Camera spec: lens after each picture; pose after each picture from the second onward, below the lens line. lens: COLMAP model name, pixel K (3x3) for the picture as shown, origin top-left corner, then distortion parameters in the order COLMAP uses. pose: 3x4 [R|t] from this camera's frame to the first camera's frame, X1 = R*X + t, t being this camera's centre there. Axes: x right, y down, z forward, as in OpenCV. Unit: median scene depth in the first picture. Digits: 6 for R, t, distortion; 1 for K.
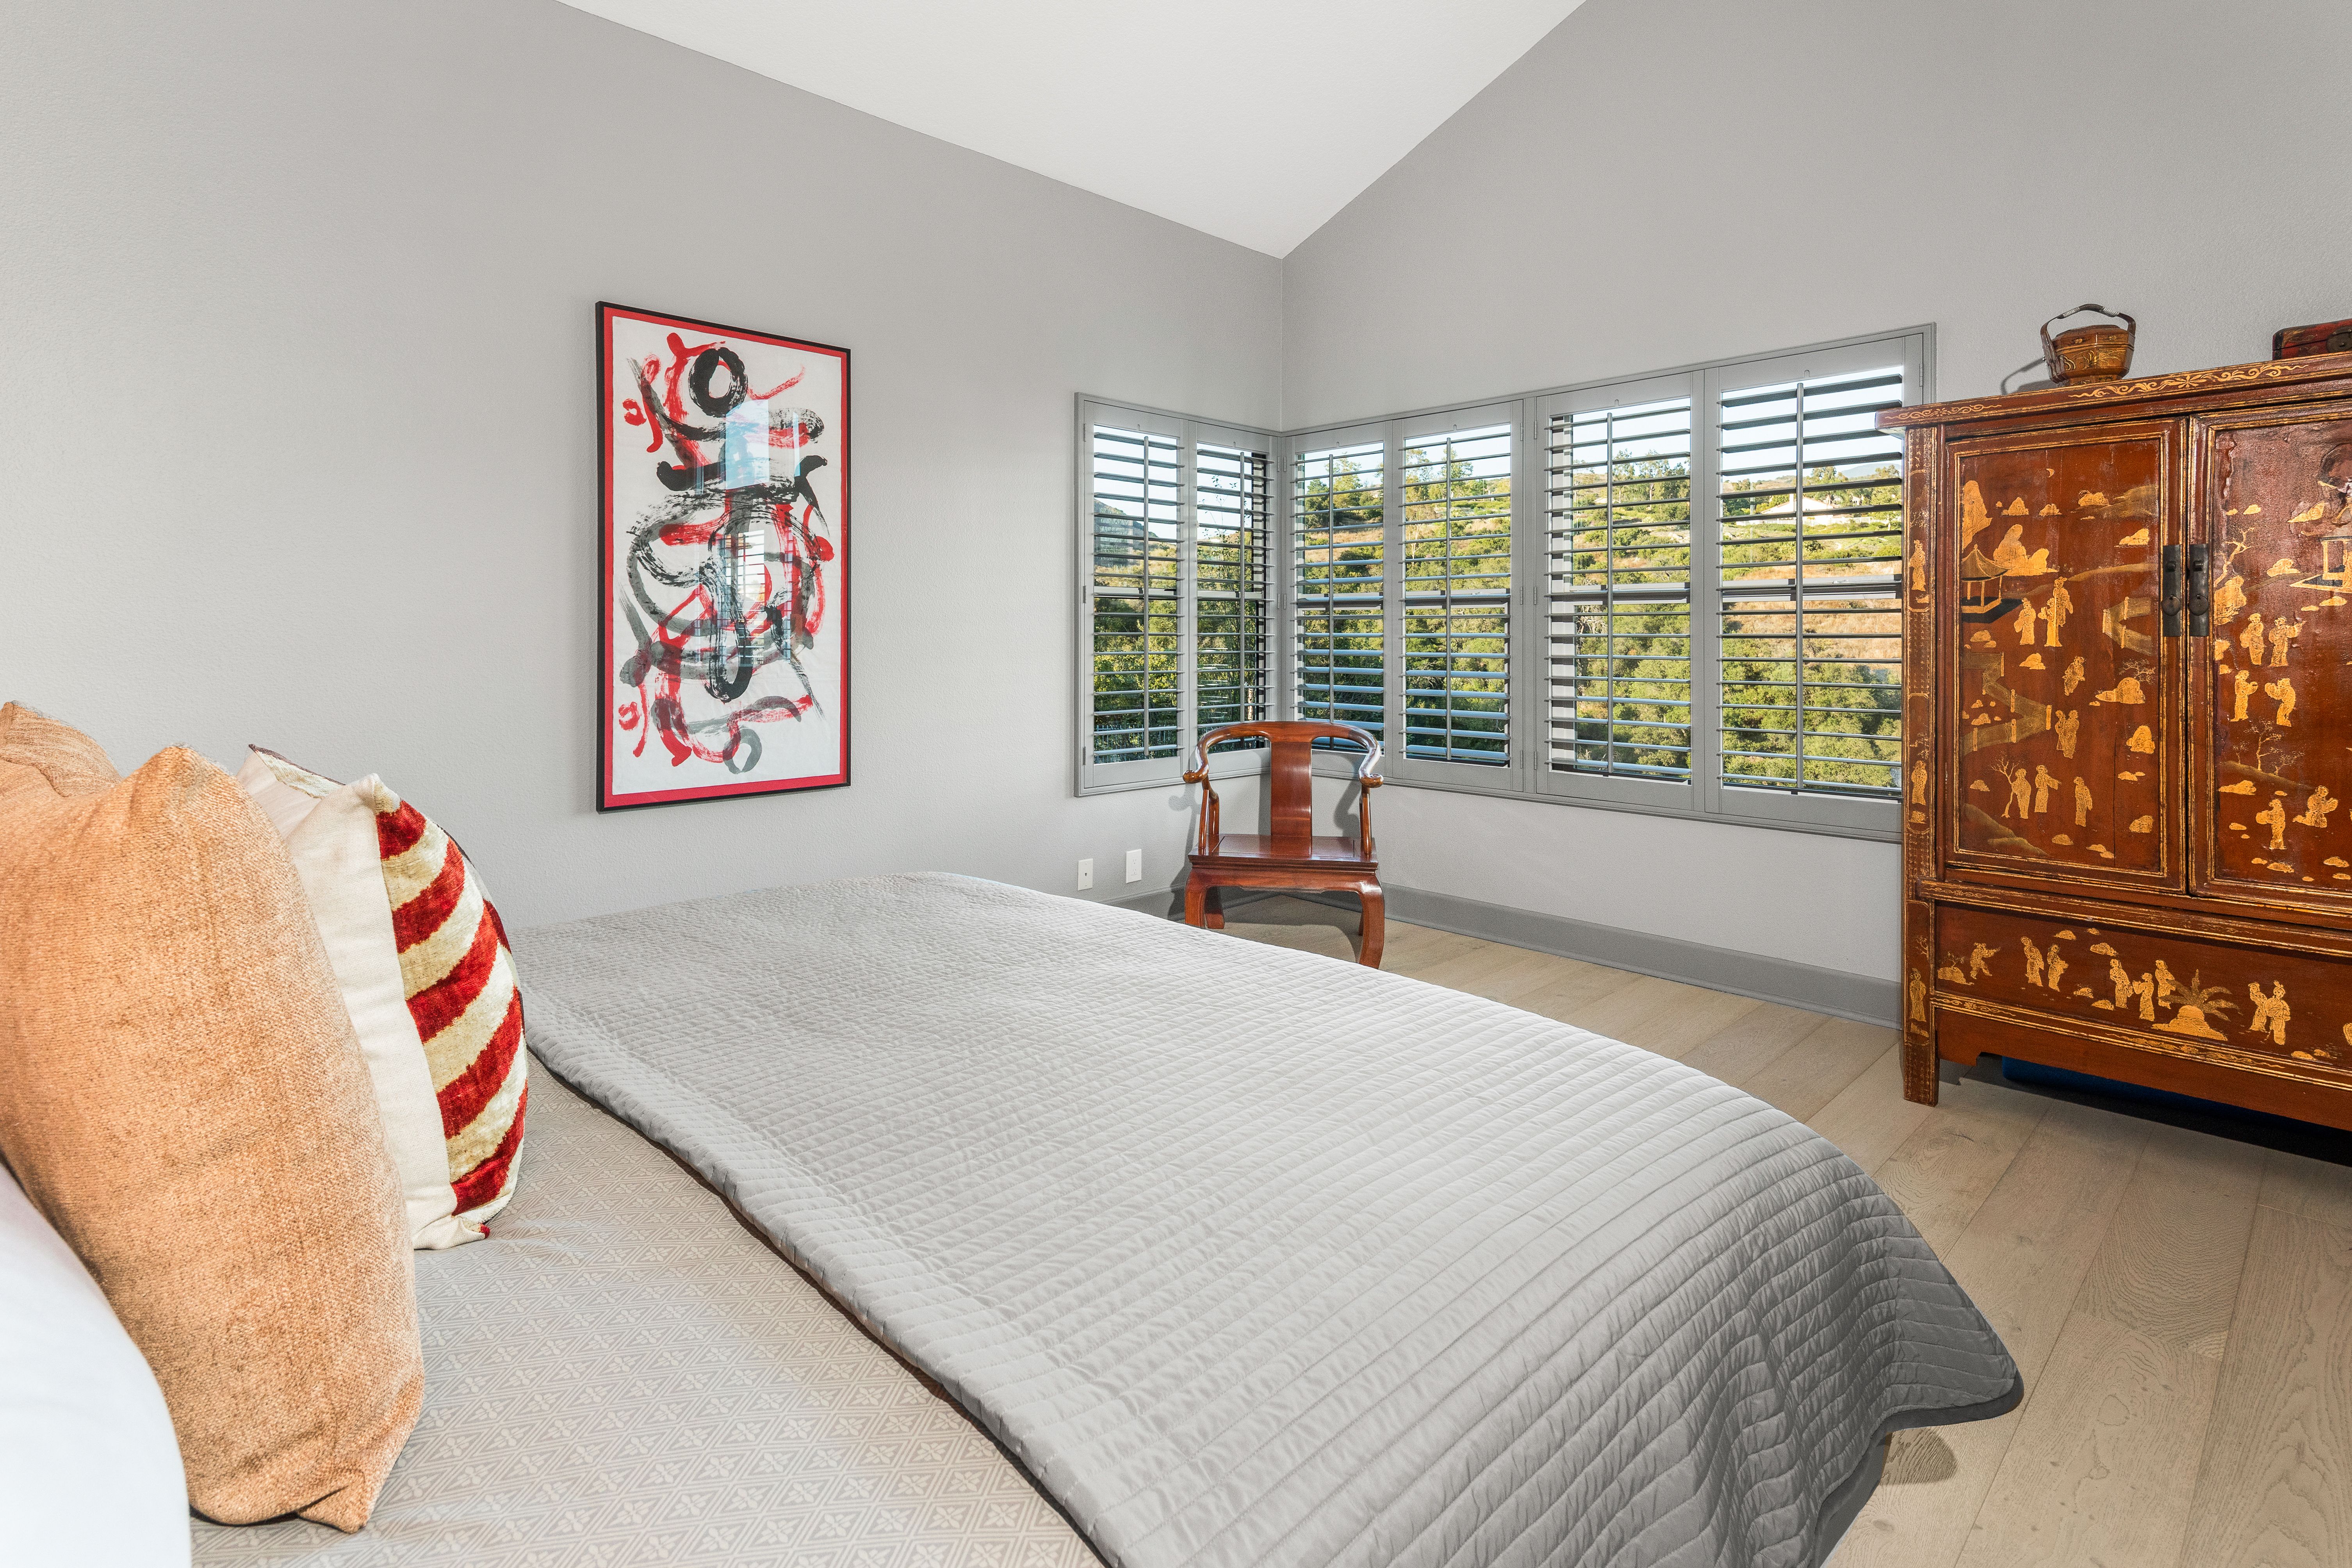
lens RADIAL K [[1146.5, 0, 1176.1], [0, 1146.5, 623.6], [0, 0, 1]] dist [0.007134, 0.001771]
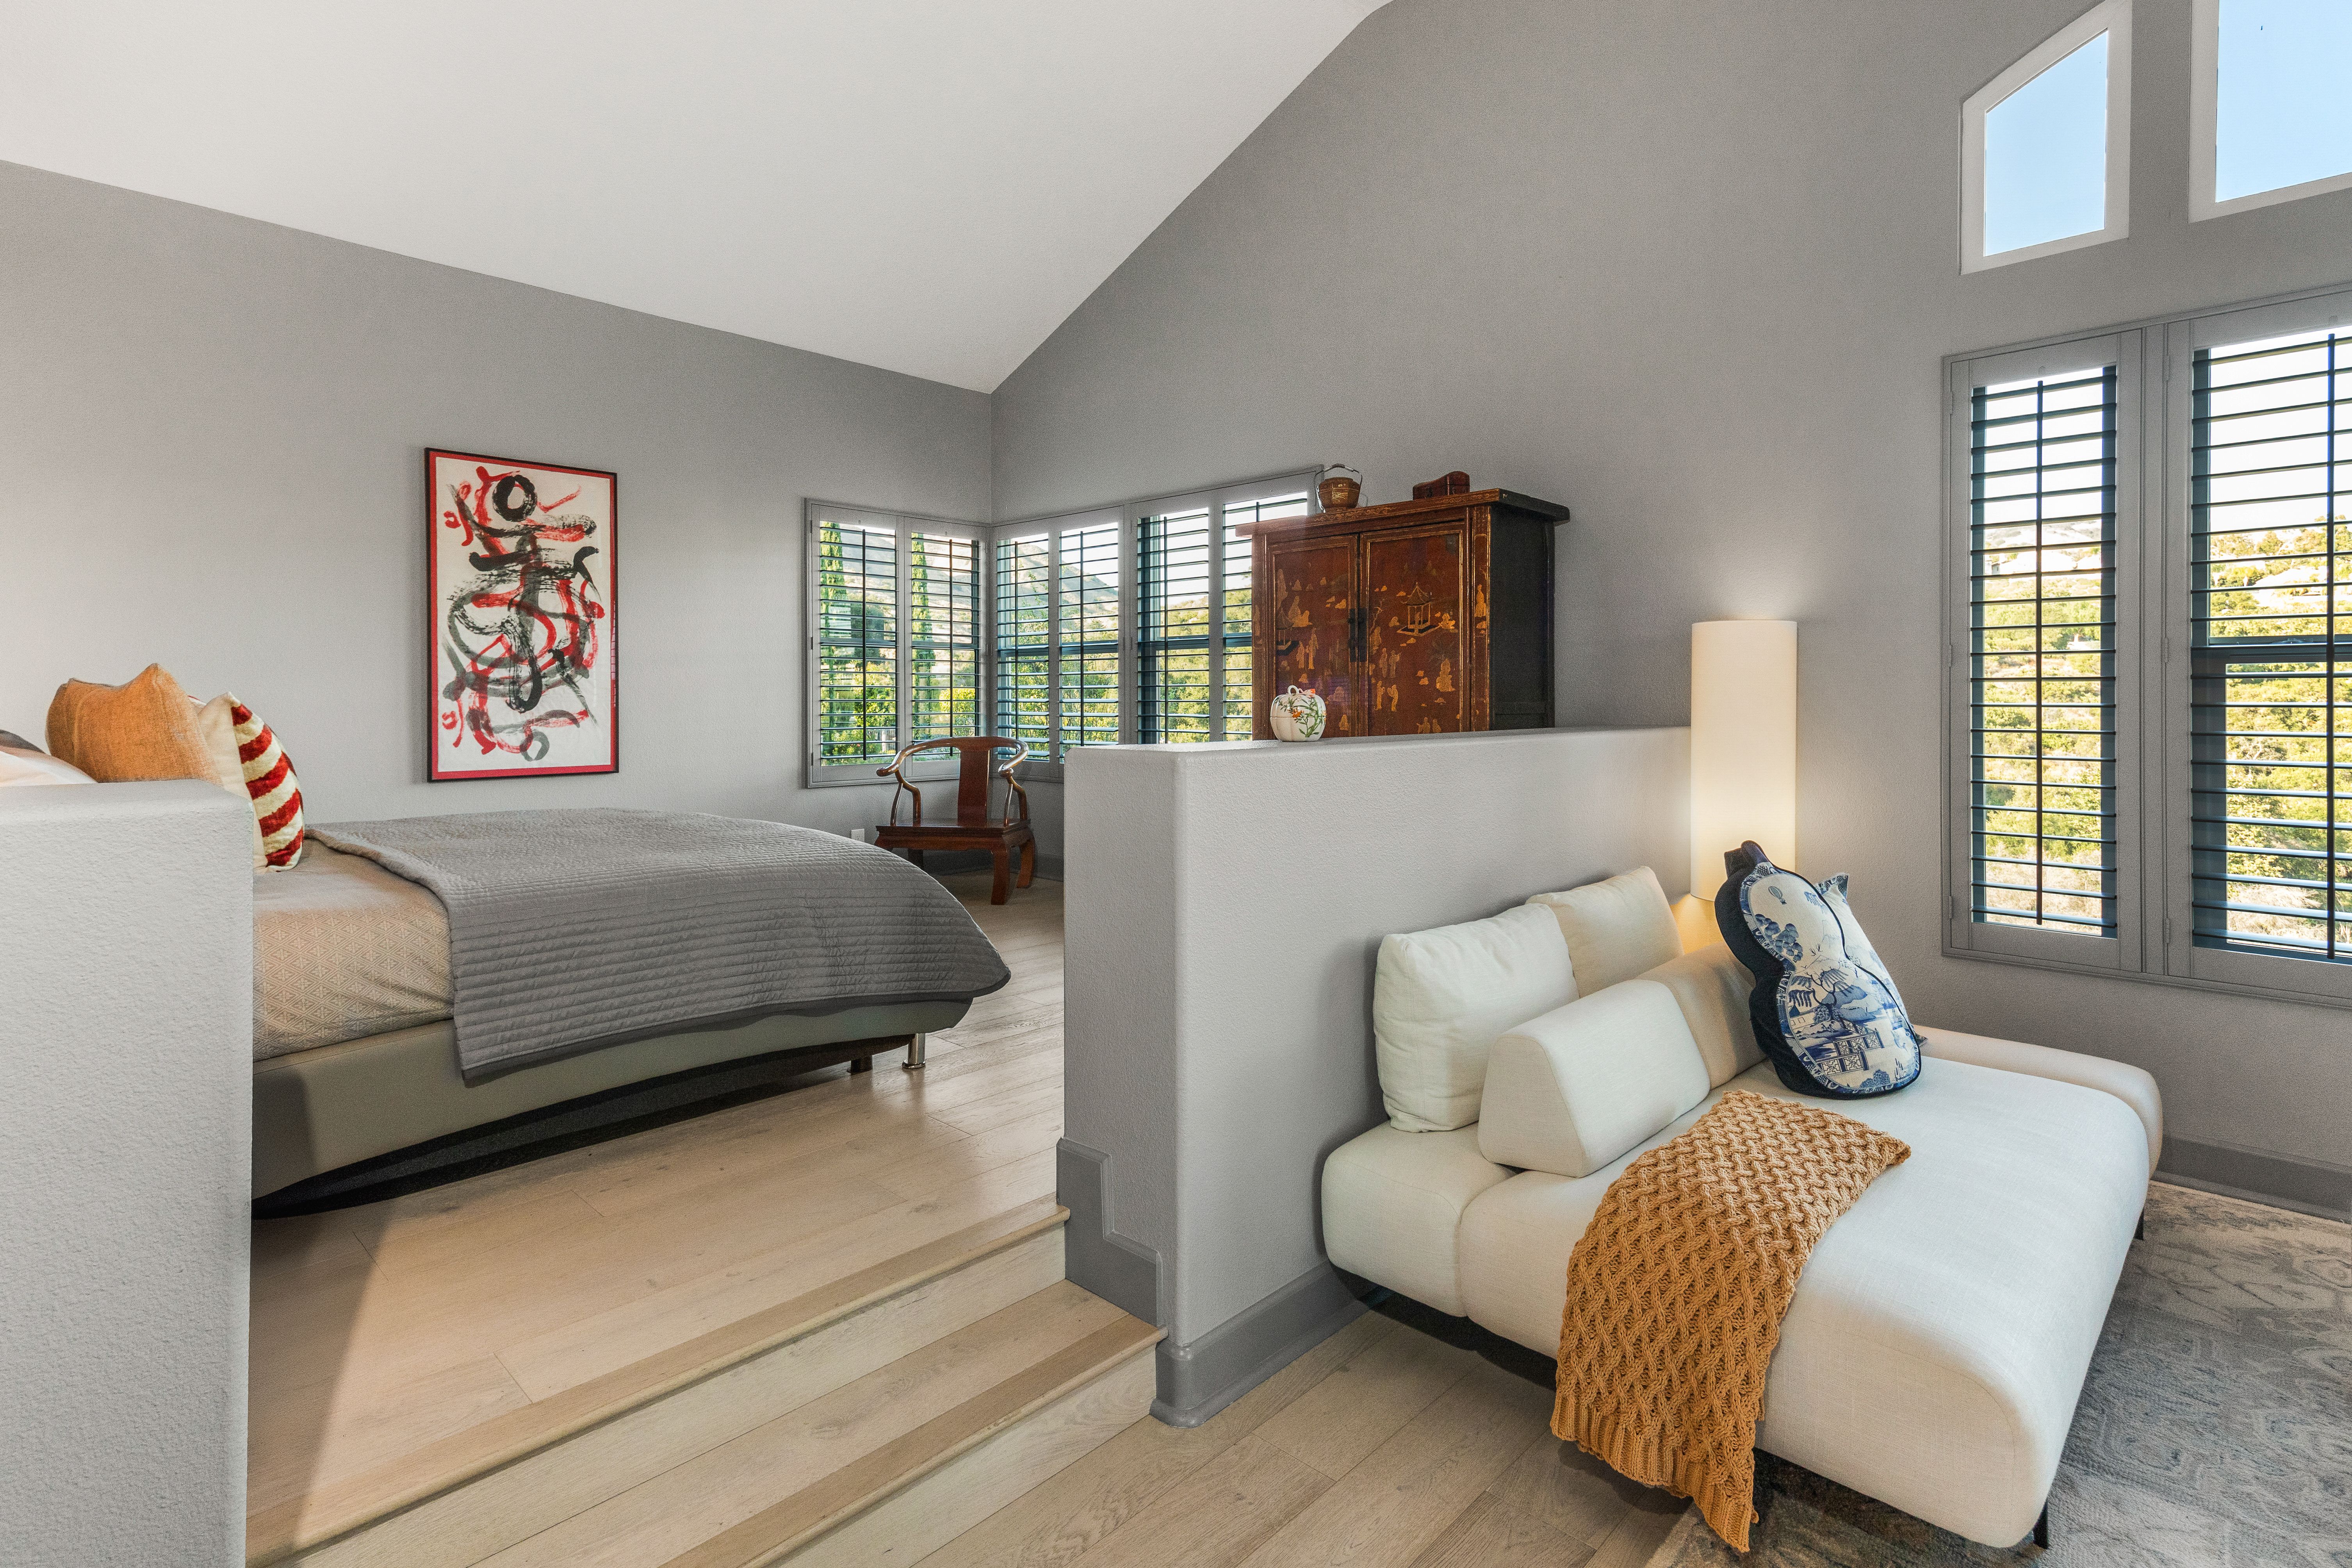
lens RADIAL K [[1146.5, 0, 1205.2], [0, 1146.5, 691.3], [0, 0, 1]] dist [0.007134, 0.001771]
pose [[0.999195, -0.002382, 0.040034, 0.453284], [0.002163, 0.999982, 0.005507, 0.035427], [-0.040047, -0.005416, 0.999183, -0.549439]]
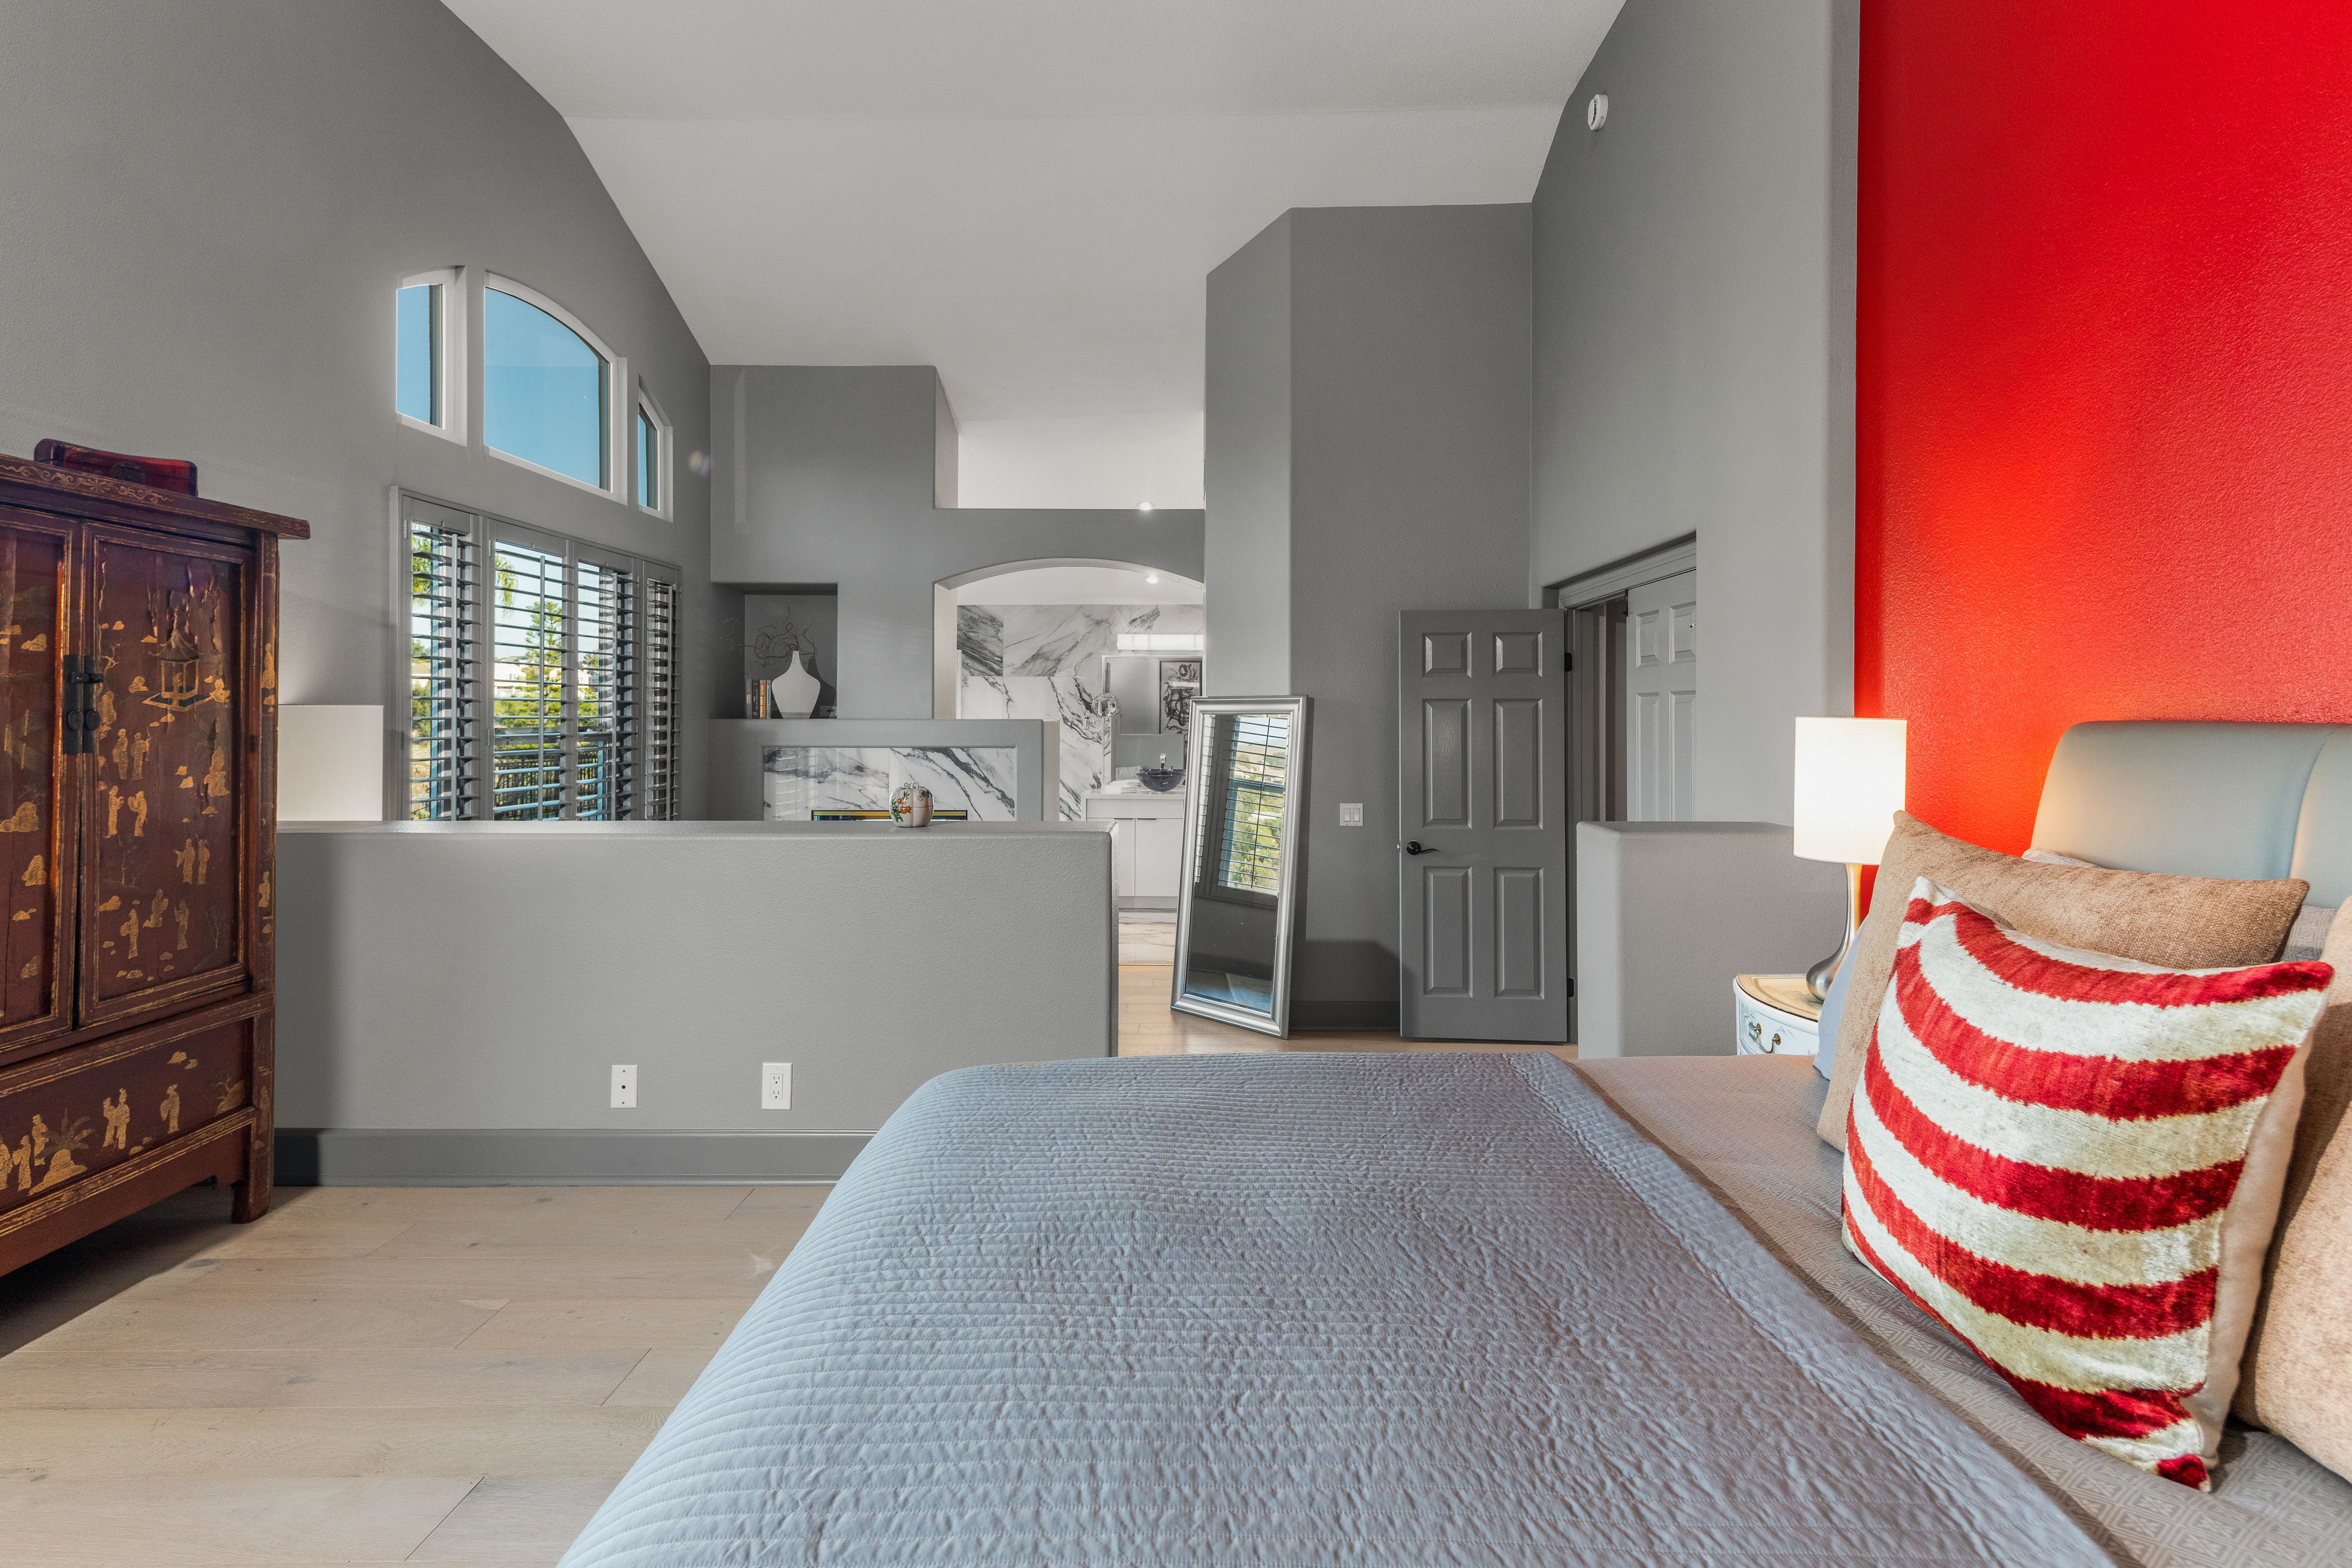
lens RADIAL K [[1146.5, 0, 1183.5], [0, 1146.5, 717.0], [0, 0, 1]] dist [0.007134, 0.001771]
pose [[-0.710112, 0.002601, 0.704084, -0.331138], [-0.002678, 0.999976, -0.006395, -0.011455], [-0.704083, -0.006427, -0.710088, 0.810689]]
